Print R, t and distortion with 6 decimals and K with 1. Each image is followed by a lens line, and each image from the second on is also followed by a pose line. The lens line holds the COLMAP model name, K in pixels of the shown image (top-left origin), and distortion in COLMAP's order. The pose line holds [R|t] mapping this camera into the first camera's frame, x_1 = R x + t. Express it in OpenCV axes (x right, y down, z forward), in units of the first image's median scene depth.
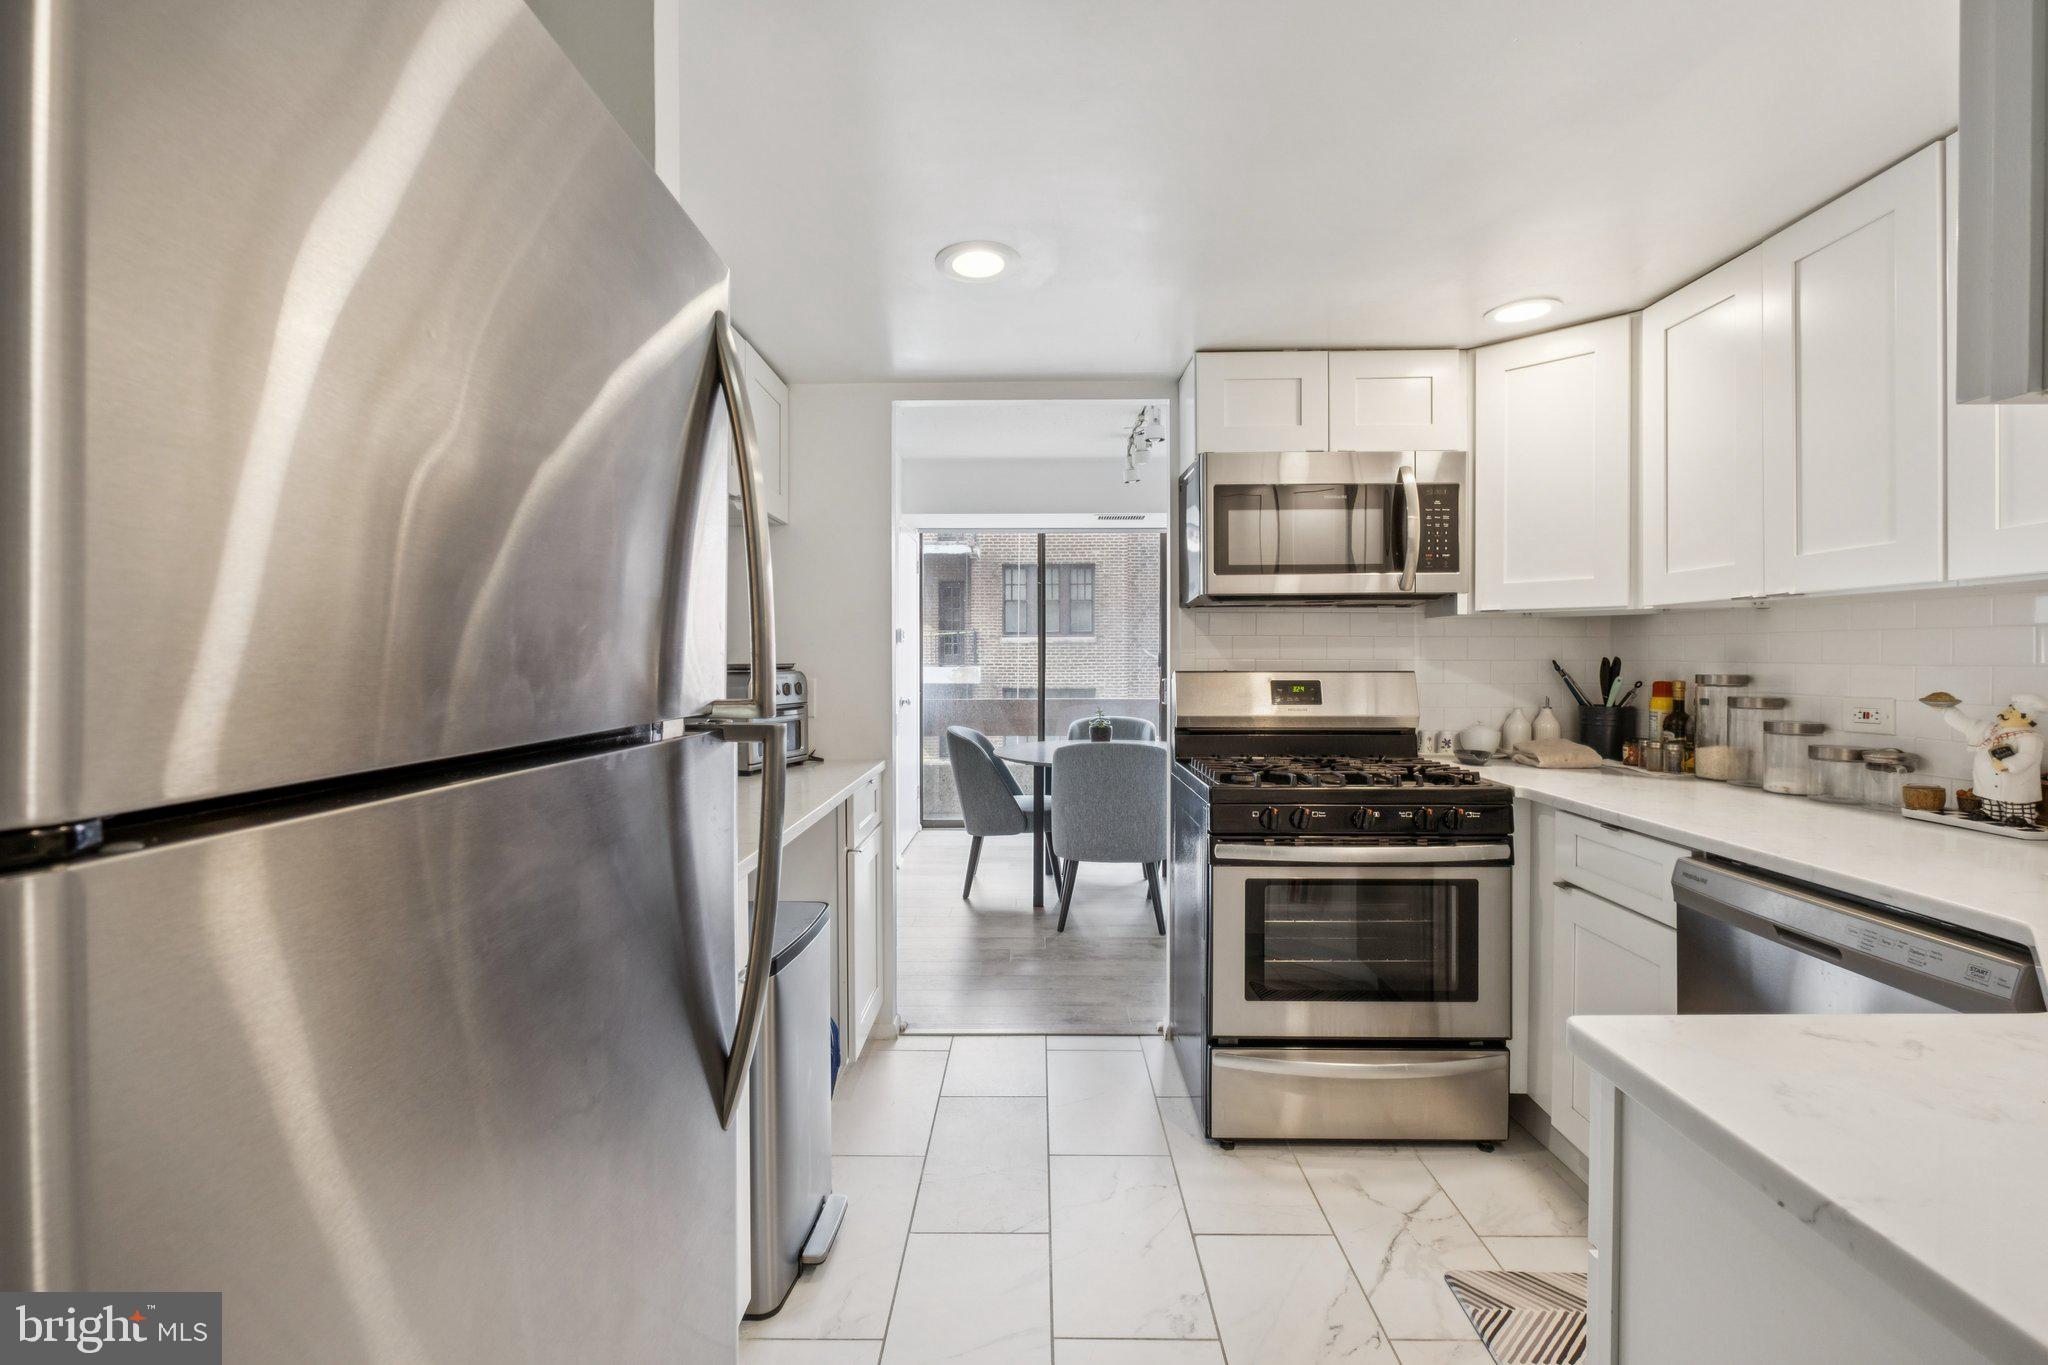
lens RADIAL K [[896.7, 0, 1024.0], [0, 896.7, 682.5], [0, 0, 1]] dist [0.001486, 0.000045]
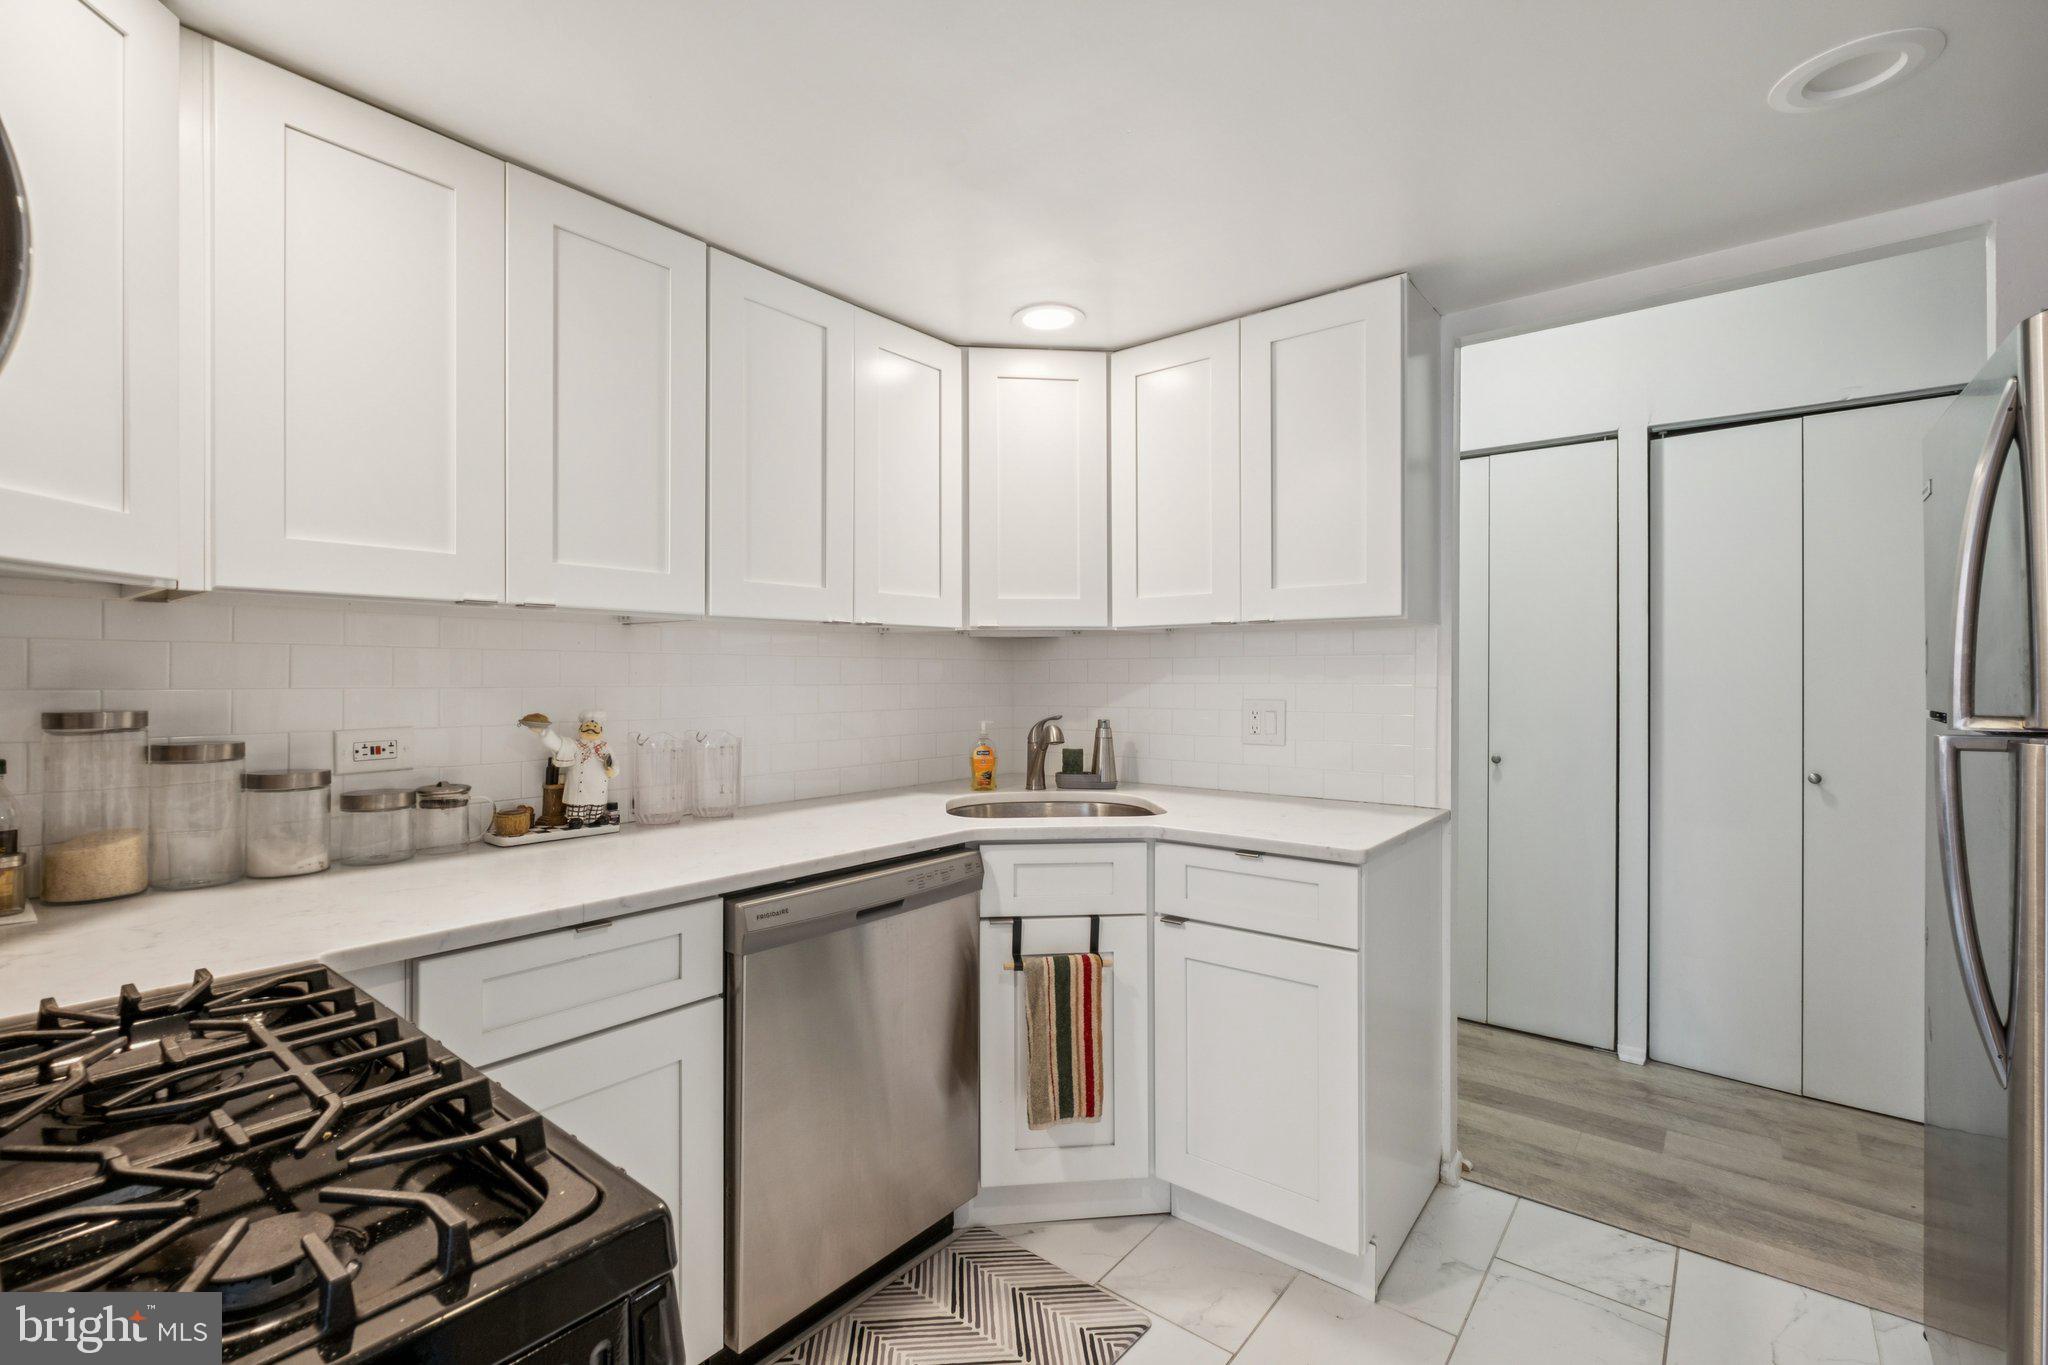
lens RADIAL K [[896.7, 0, 1024.0], [0, 896.7, 682.5], [0, 0, 1]] dist [0.001486, 0.000045]
pose [[-0.787866, -0.003035, 0.615839, -0.033580], [0.017558, 0.999471, 0.027388, -0.041474], [-0.615596, 0.032390, -0.787396, 1.418572]]
